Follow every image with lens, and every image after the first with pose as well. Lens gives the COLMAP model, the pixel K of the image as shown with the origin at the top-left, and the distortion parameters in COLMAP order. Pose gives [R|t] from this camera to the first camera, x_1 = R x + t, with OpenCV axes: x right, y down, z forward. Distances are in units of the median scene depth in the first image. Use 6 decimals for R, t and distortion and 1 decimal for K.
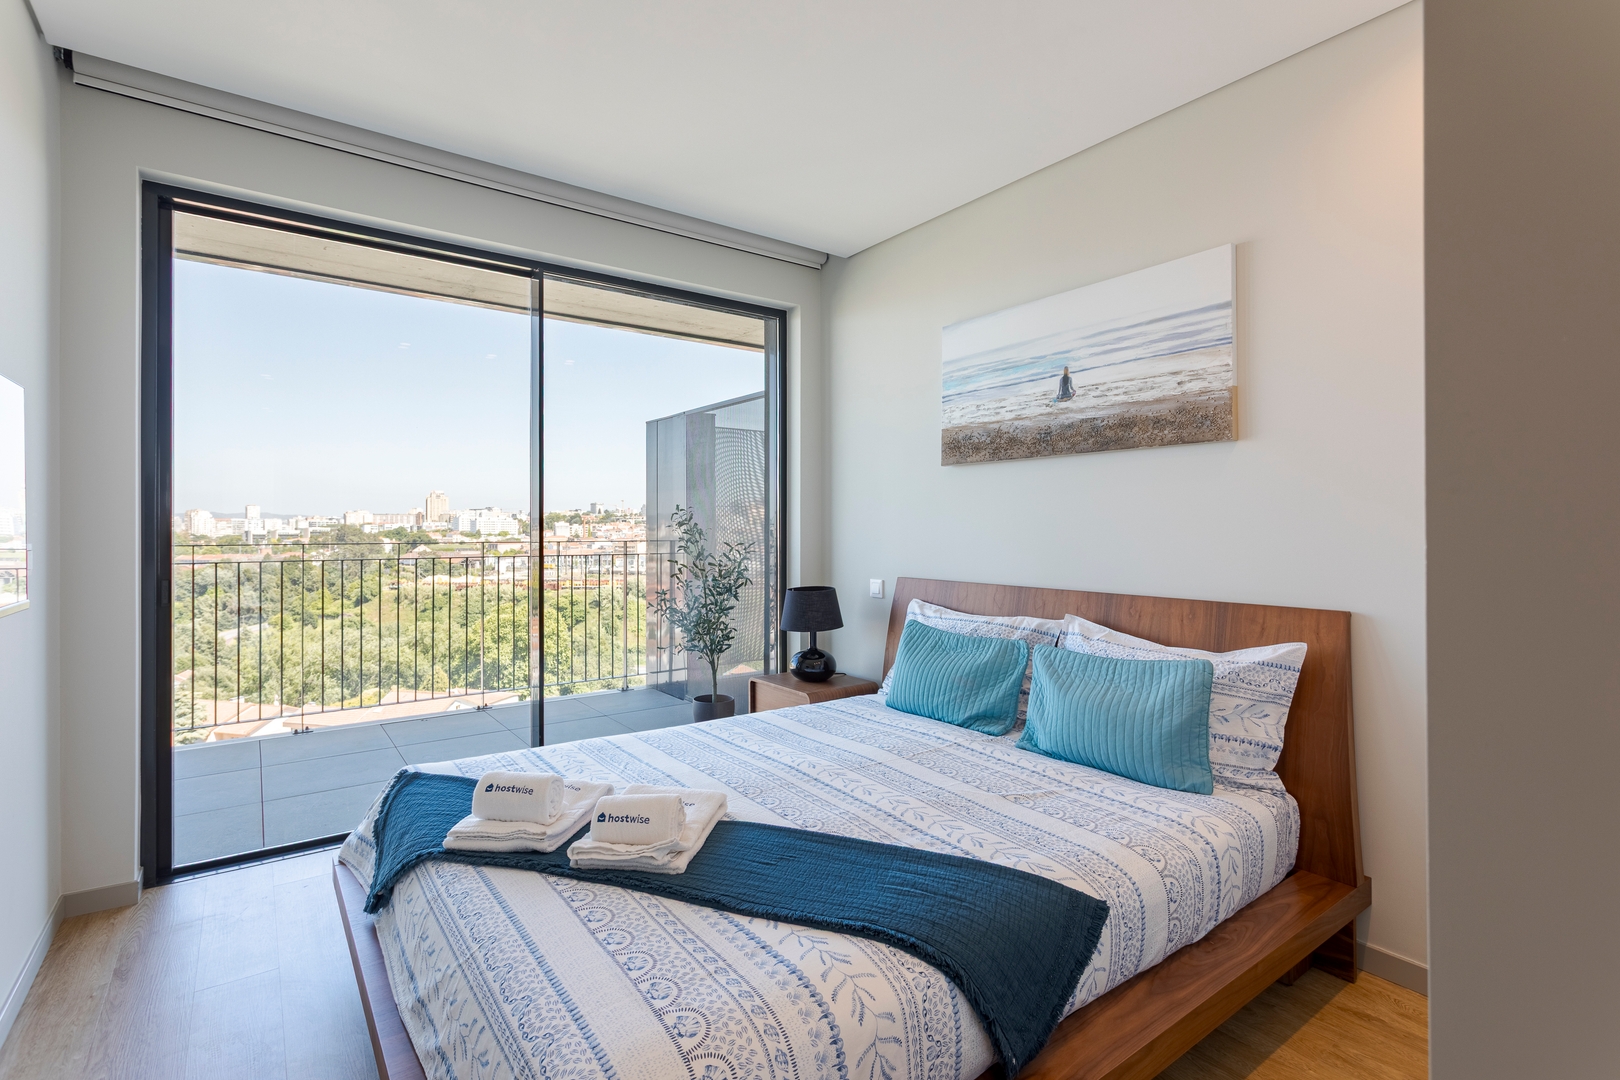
lens RADIAL K [[762.5, 0, 806.0], [0, 762.5, 534.8], [0, 0, 1]] dist [0.001491, 0.001761]
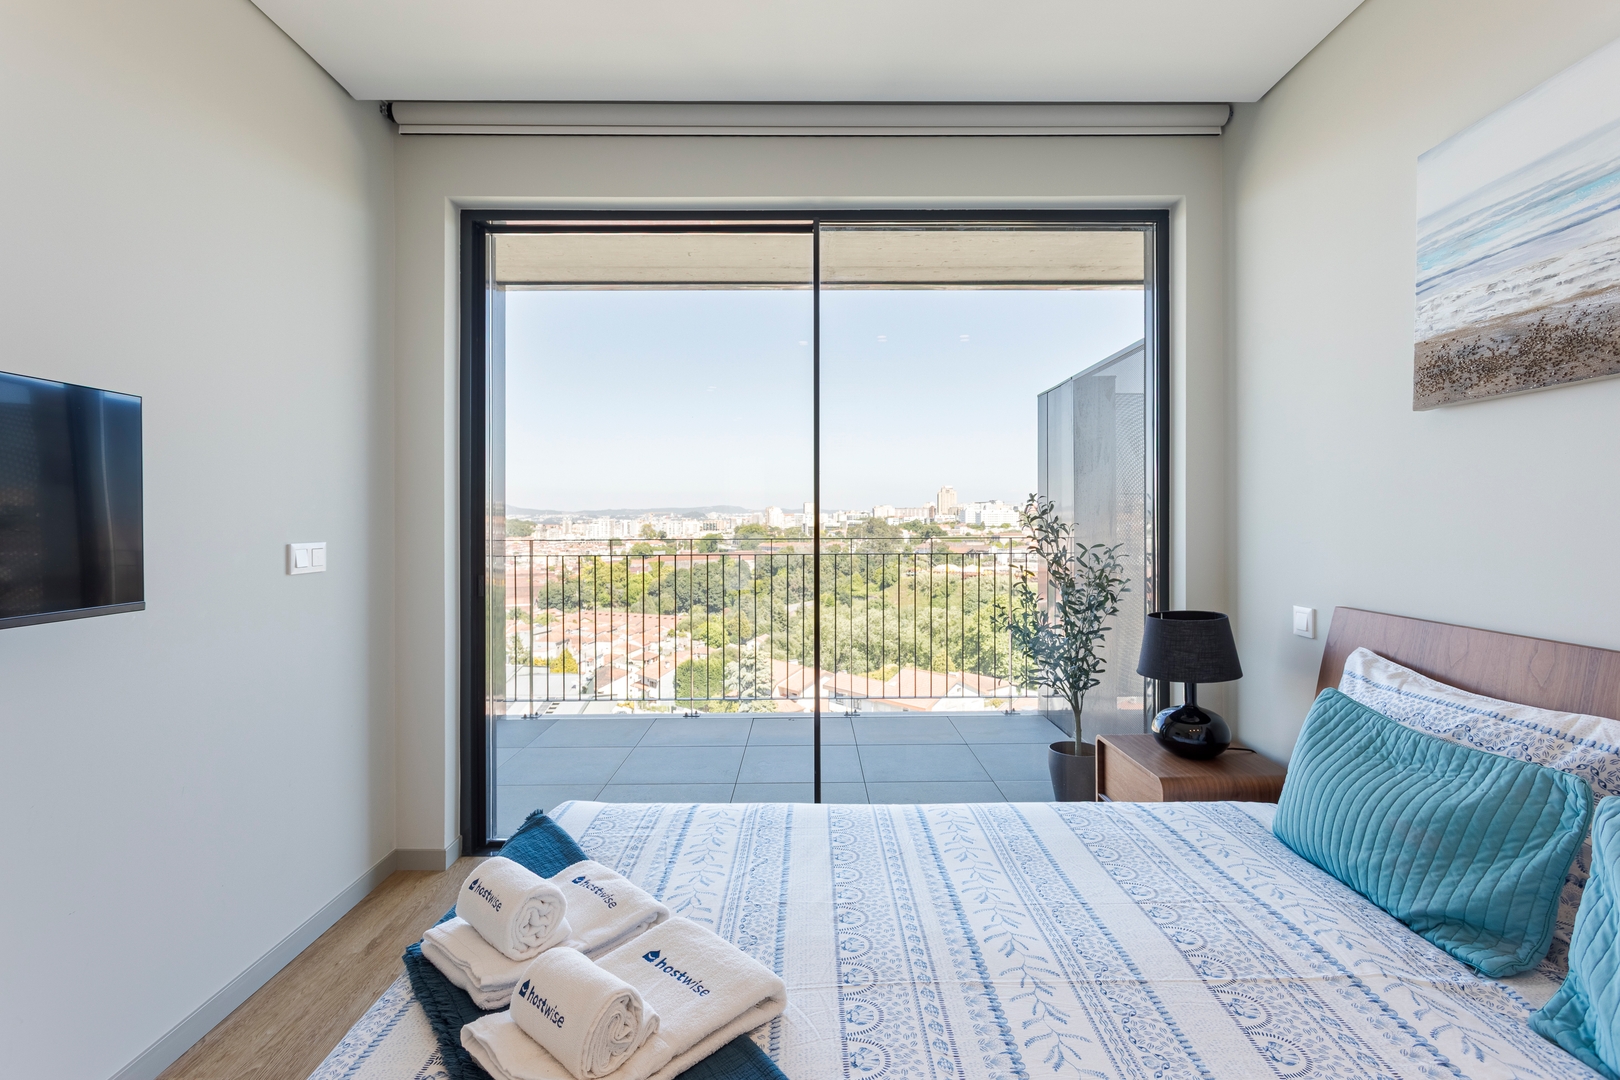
lens RADIAL K [[775.6, 0, 818.4], [0, 775.6, 525.3], [0, 0, 1]] dist [0.001431, 0.000885]
pose [[0.816514, -0.001102, -0.577324, 0.185832], [0.000060, 0.999998, -0.001824, -0.008552], [0.577325, 0.001455, 0.816513, 0.369499]]
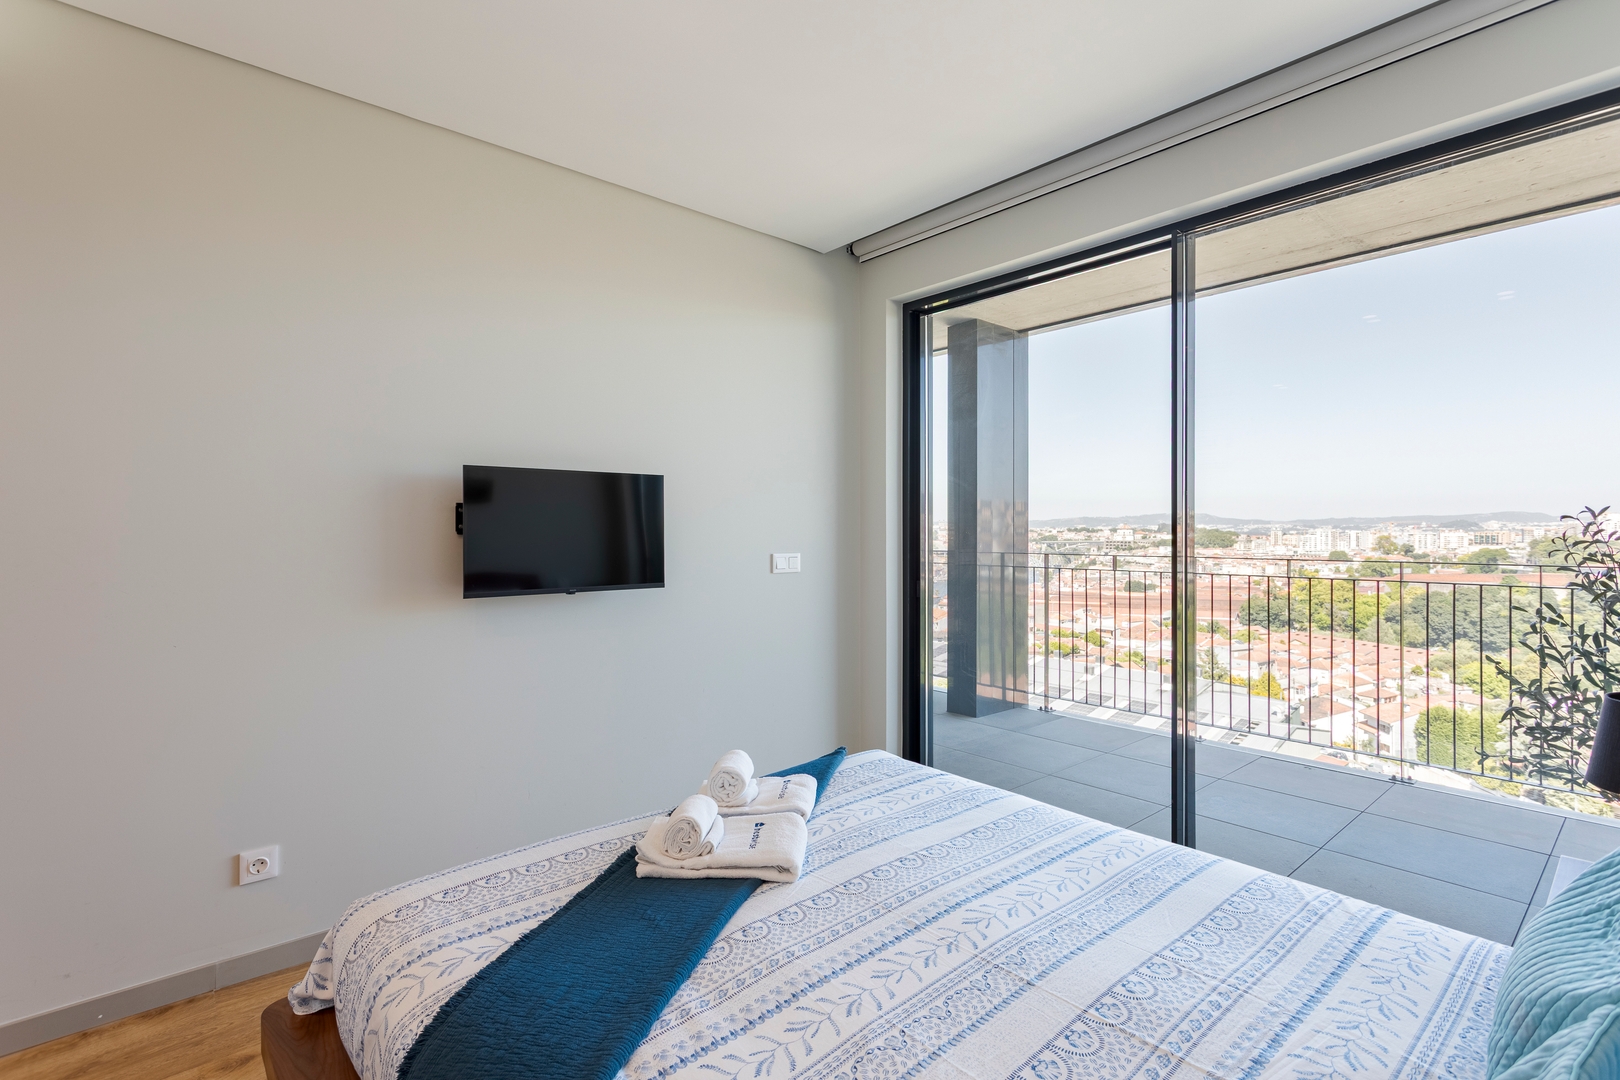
lens RADIAL K [[762.5, 0, 806.0], [0, 762.5, 534.8], [0, 0, 1]] dist [0.001491, 0.001761]
pose [[0.086603, 0.002708, -0.996239, 0.535532], [-0.008895, 0.999959, 0.001945, -0.024821], [0.996203, 0.008693, 0.086624, 0.657102]]
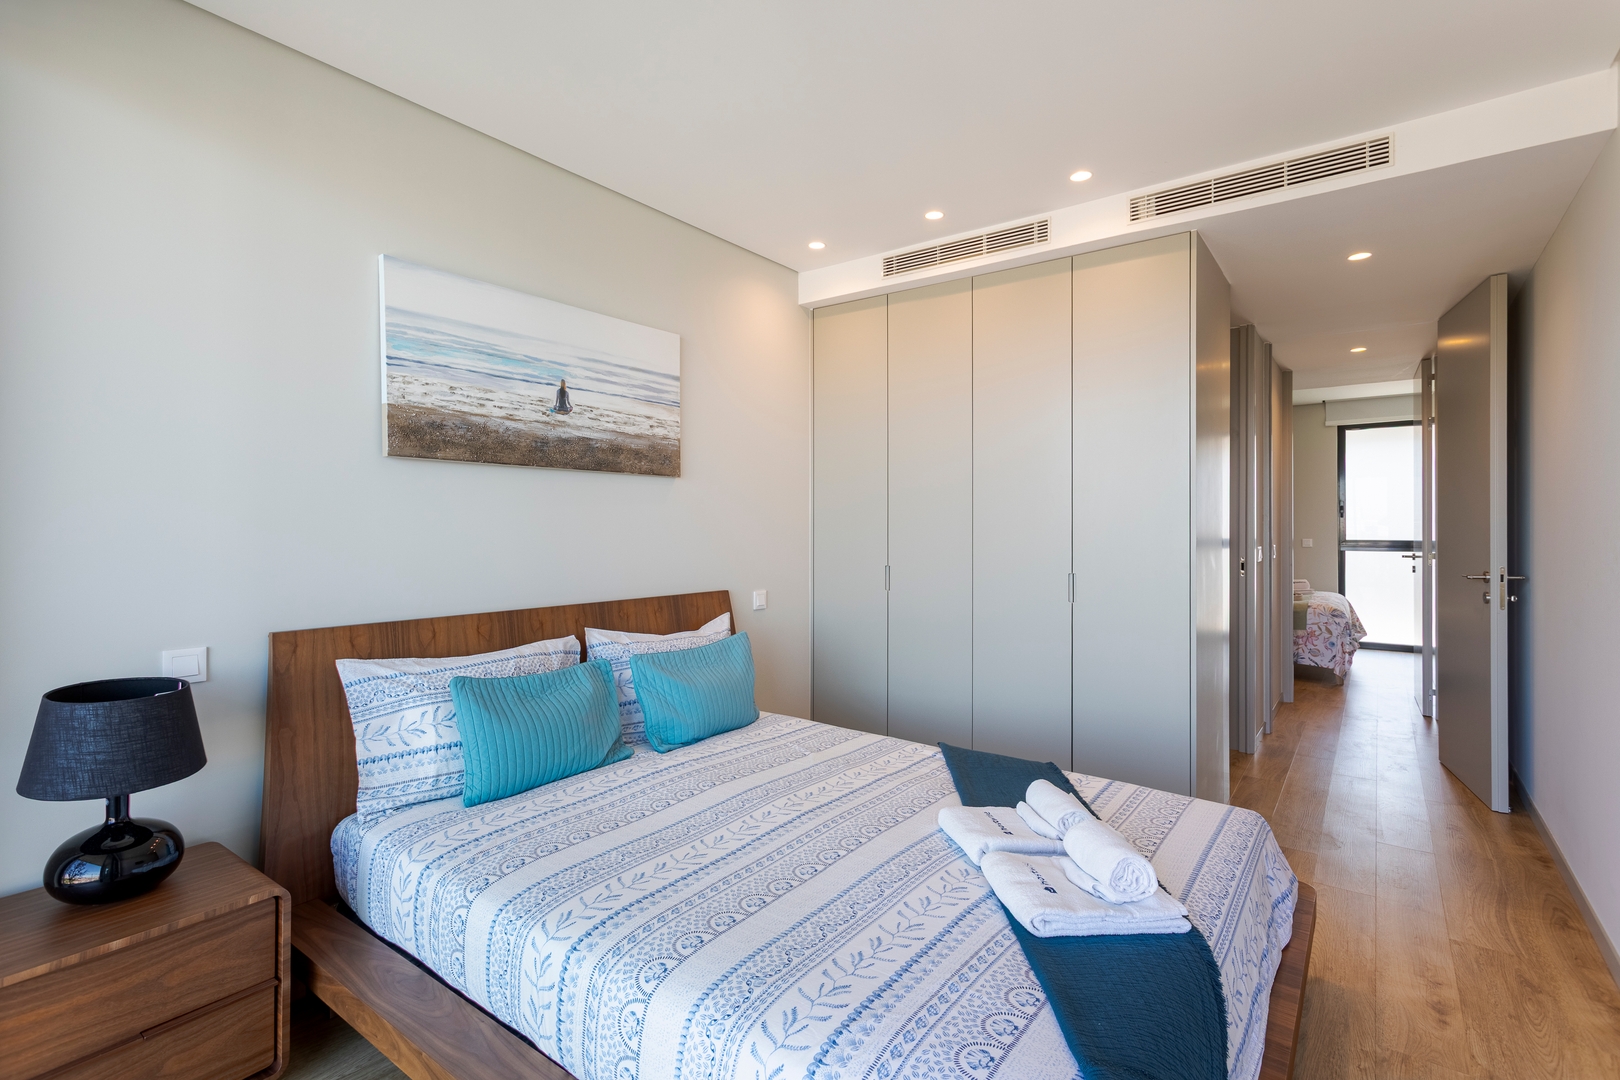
lens RADIAL K [[764.3, 0, 807.6], [0, 764.3, 520.3], [0, 0, 1]] dist [0.001353, 0.000796]
pose [[-0.293733, 0.004758, 0.955876, -0.734961], [0.004391, 0.999984, -0.003628, -0.034652], [-0.955877, 0.003132, -0.293749, 1.039010]]
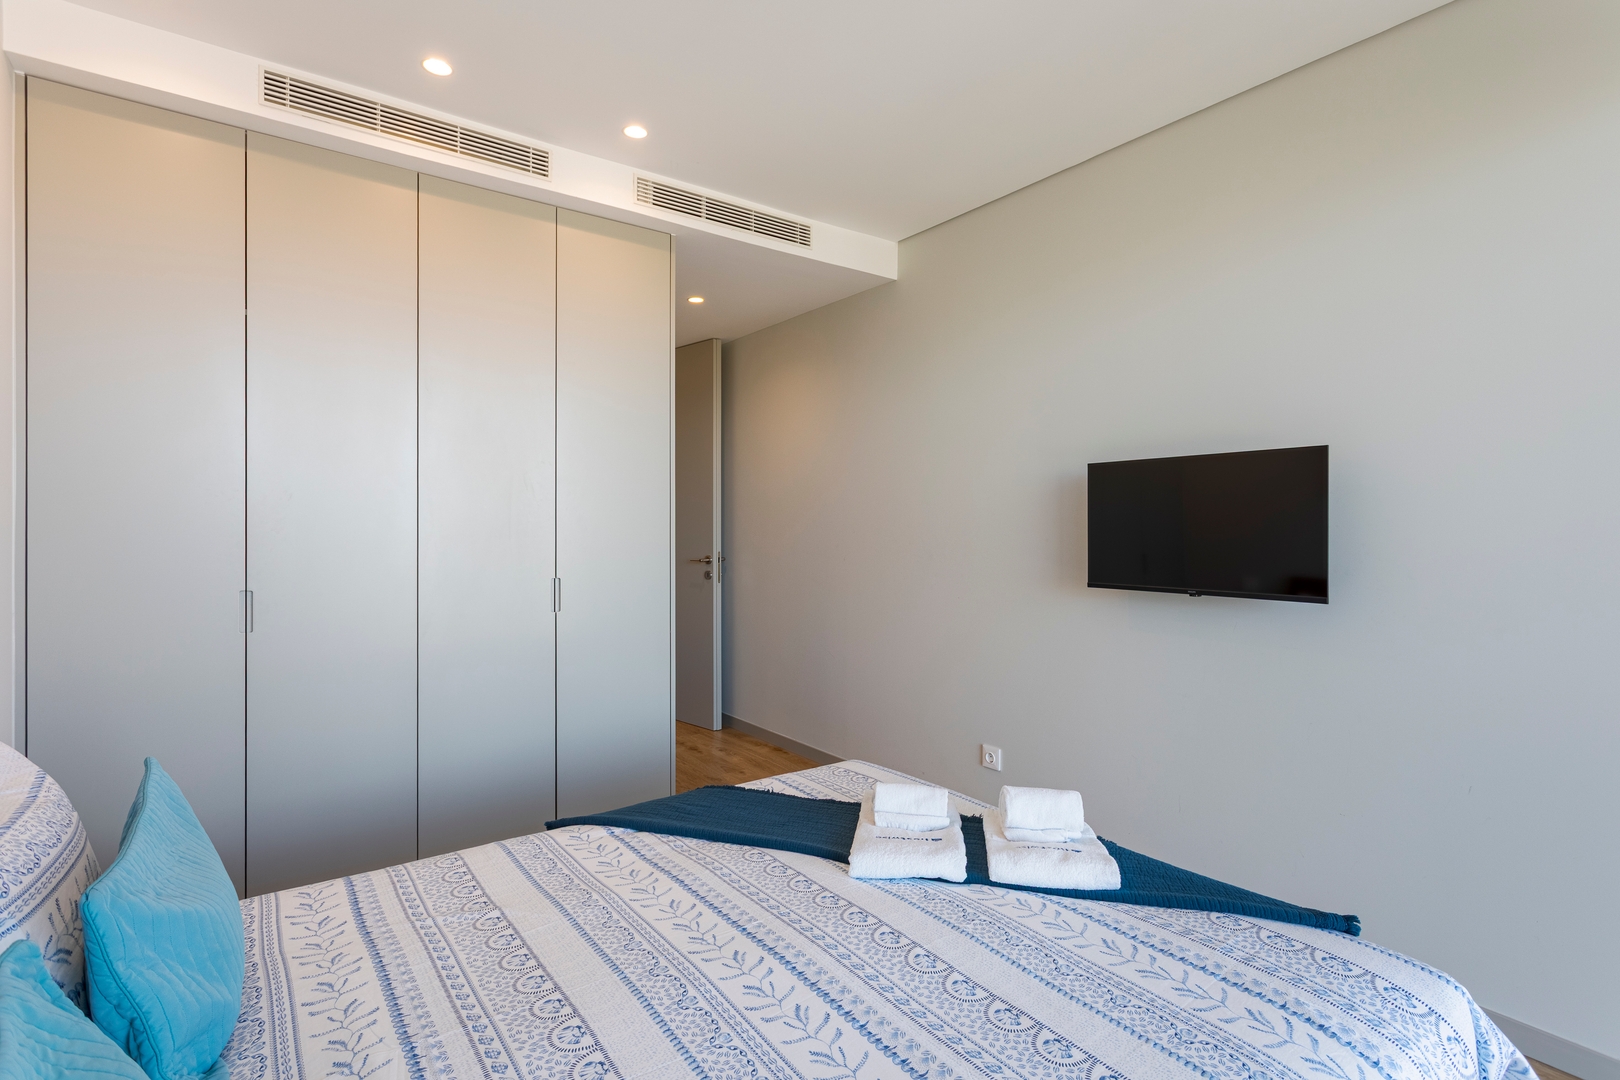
lens RADIAL K [[762.3, 0, 802.1], [0, 762.3, 522.1], [0, 0, 1]] dist [0.001967, 0.000528]
pose [[-0.999991, 0.002158, -0.003610, -0.033207], [0.002139, 0.999984, 0.005282, -0.033787], [0.003621, 0.005274, -0.999980, 1.315335]]
